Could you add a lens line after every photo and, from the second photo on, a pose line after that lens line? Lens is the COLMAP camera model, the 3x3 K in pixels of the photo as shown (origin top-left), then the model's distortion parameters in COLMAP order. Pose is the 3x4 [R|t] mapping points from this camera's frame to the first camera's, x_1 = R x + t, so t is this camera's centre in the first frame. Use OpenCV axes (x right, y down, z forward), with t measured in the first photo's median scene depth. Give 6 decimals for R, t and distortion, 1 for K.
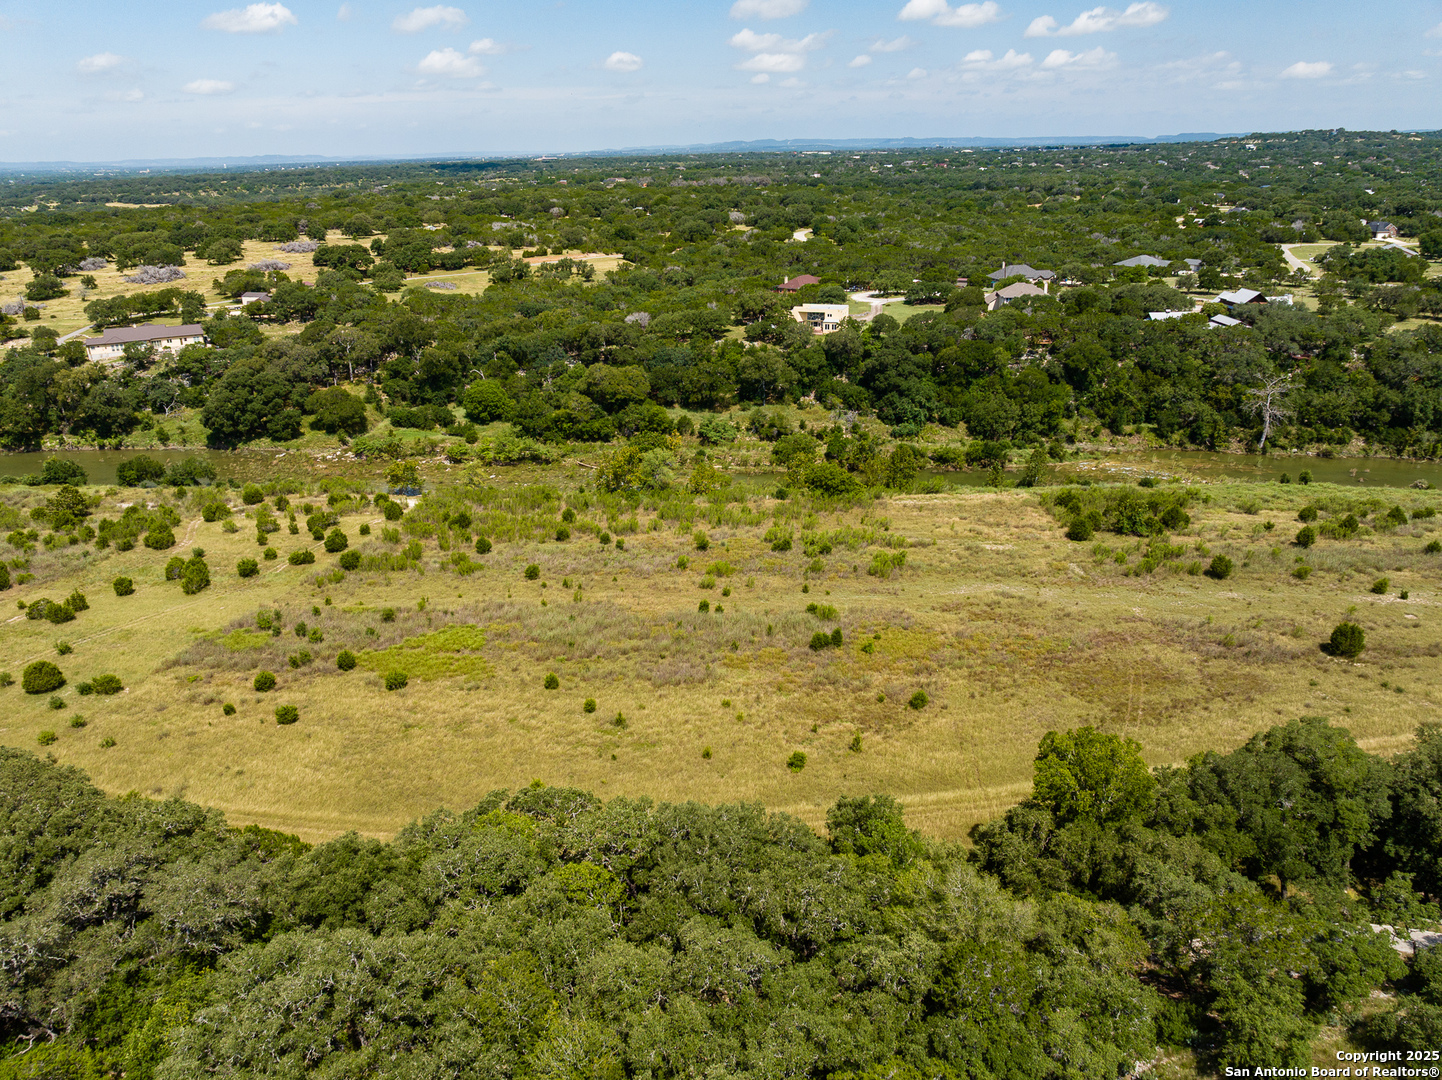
lens RADIAL K [[1018.1, 0, 723.2], [0, 1018.1, 531.0], [0, 0, 1]] dist [-0.042675, 0.009728]
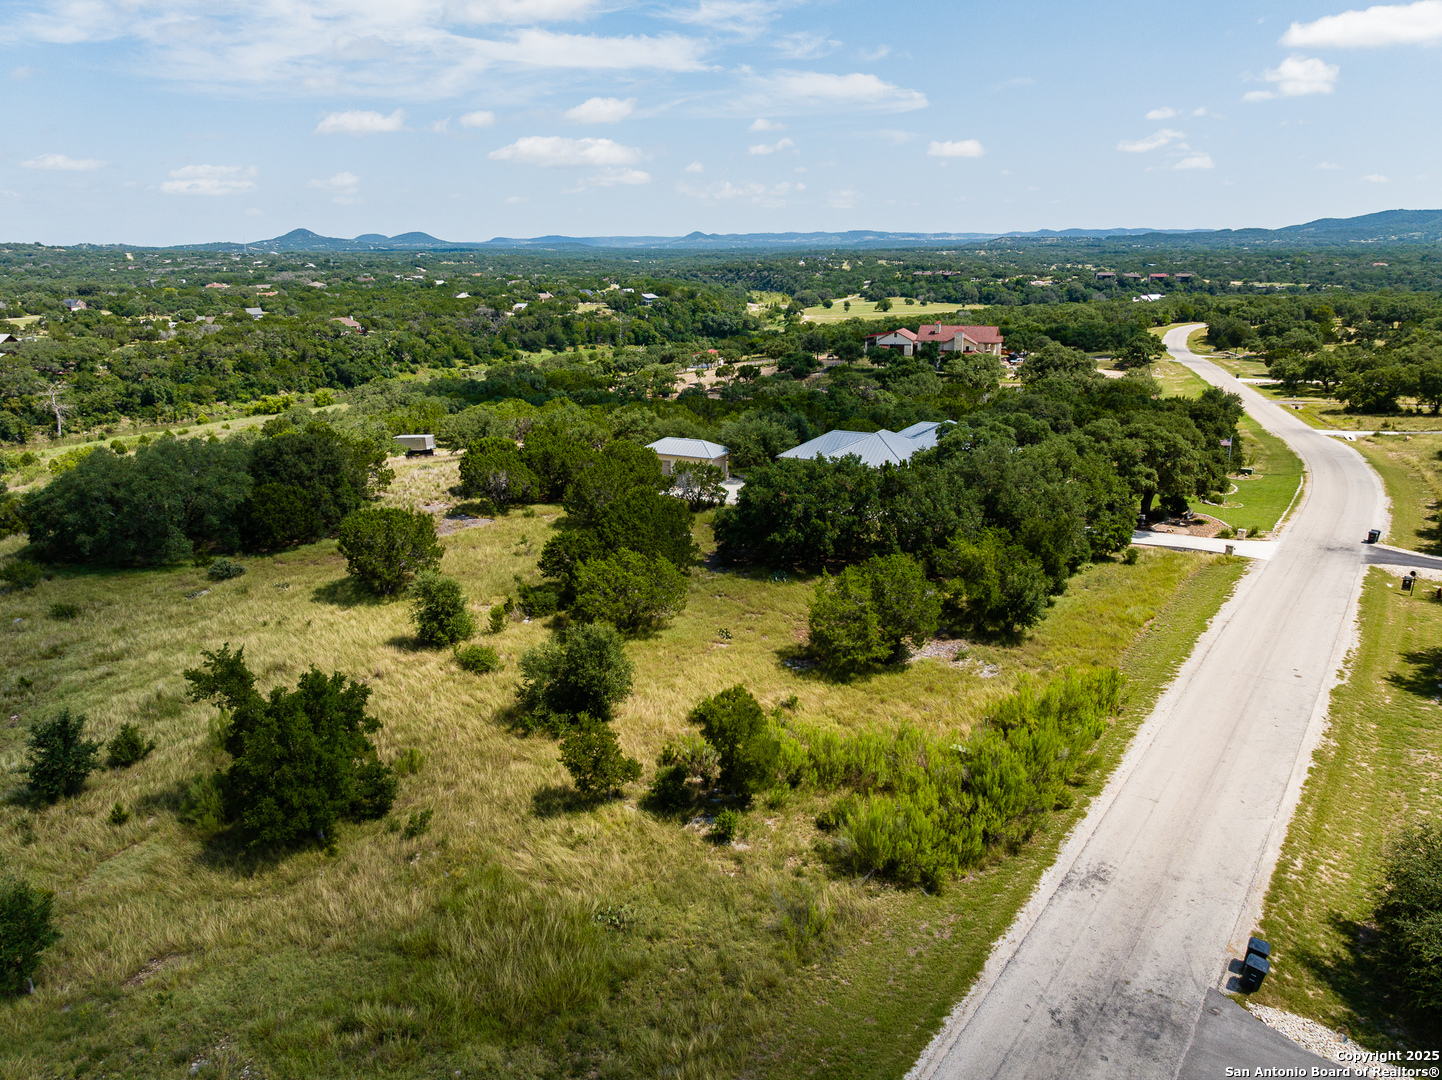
lens RADIAL K [[1018.1, 0, 719.9], [0, 1018.1, 521.8], [0, 0, 1]] dist [-0.042675, 0.009728]
pose [[0.411817, -0.226917, 0.882562, -0.283671], [0.326570, 0.940922, 0.089540, 0.176032], [-0.850740, 0.251344, 0.461592, -0.313853]]
